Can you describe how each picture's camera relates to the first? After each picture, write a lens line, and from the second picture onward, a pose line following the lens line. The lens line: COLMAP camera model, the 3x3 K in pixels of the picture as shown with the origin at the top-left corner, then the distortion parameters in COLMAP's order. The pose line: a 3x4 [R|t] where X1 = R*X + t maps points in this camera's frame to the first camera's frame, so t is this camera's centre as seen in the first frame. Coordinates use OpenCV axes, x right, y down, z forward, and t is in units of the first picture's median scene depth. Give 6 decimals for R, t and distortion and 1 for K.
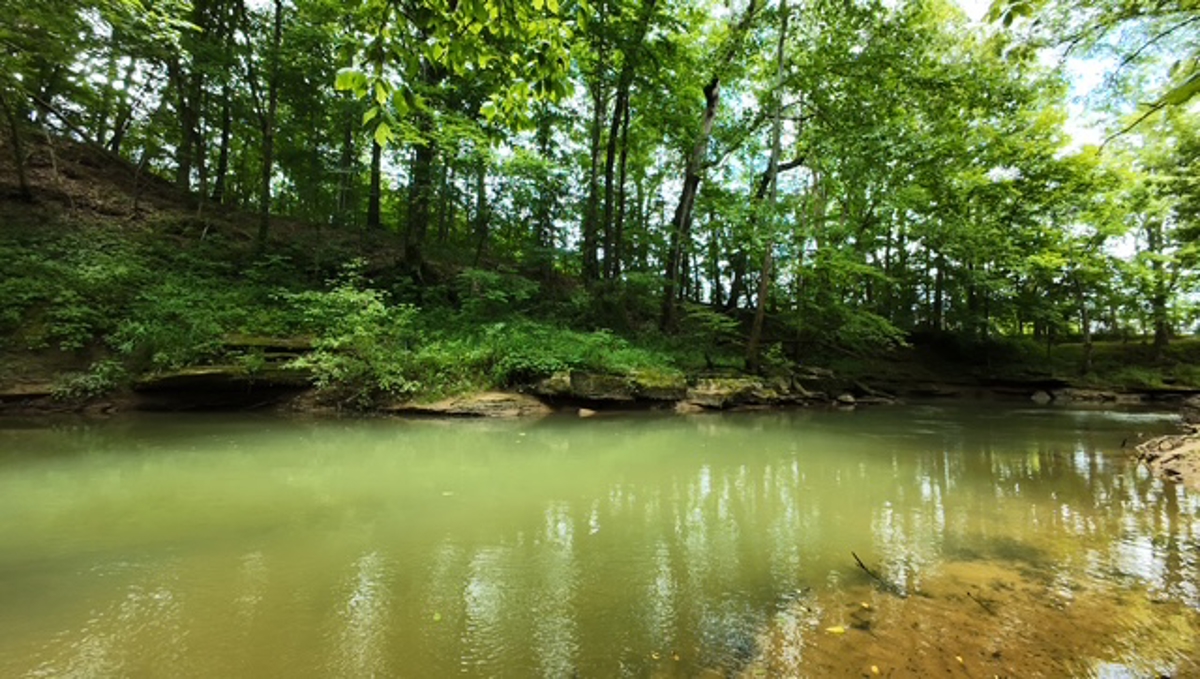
lens RADIAL K [[466.6, 0, 600.0], [0, 466.6, 339.5], [0, 0, 1]] dist [0.000060, 0.000087]
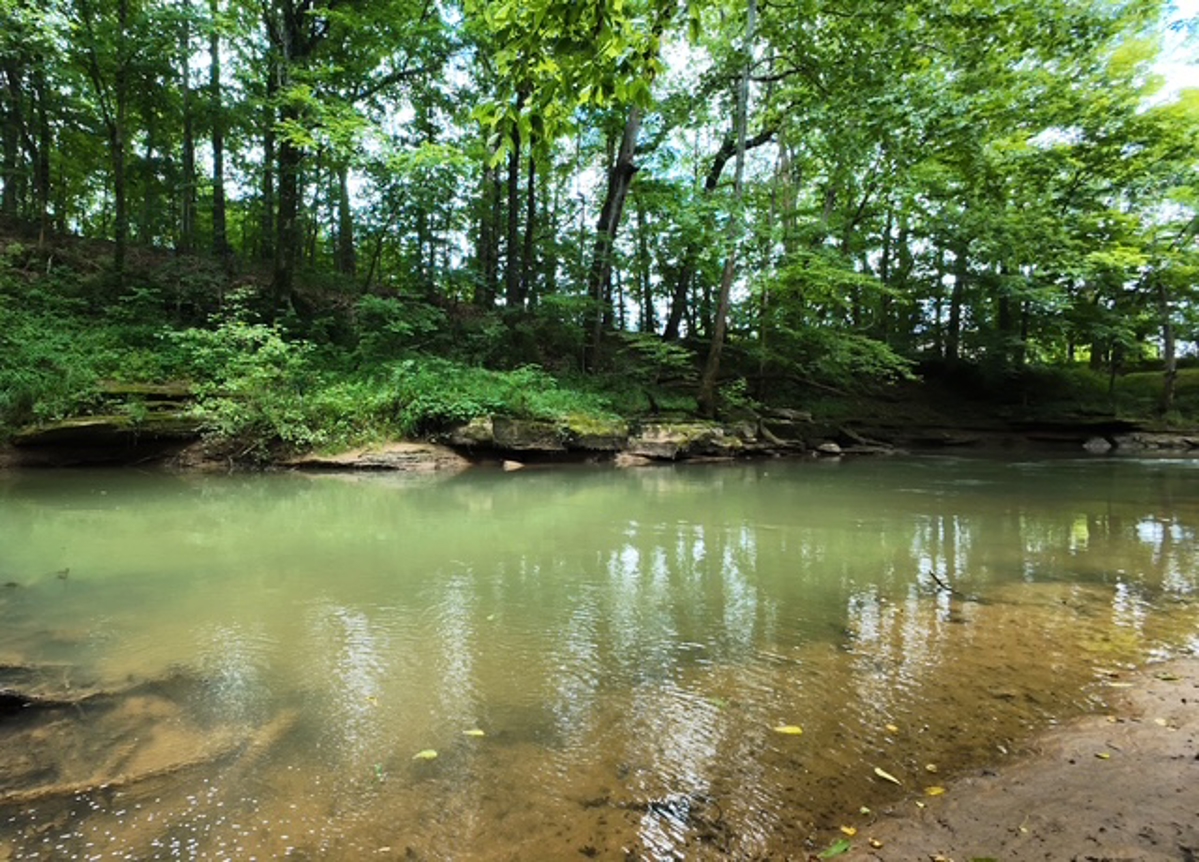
lens RADIAL K [[488.0, 0, 599.4], [0, 488.0, 399.1], [0, 0, 1]] dist [-0.000704, -0.000571]
pose [[0.996435, -0.016103, -0.082811, 0.210505], [0.022396, 0.996884, 0.075634, -0.025626], [0.081335, -0.077219, 0.993691, 0.161406]]
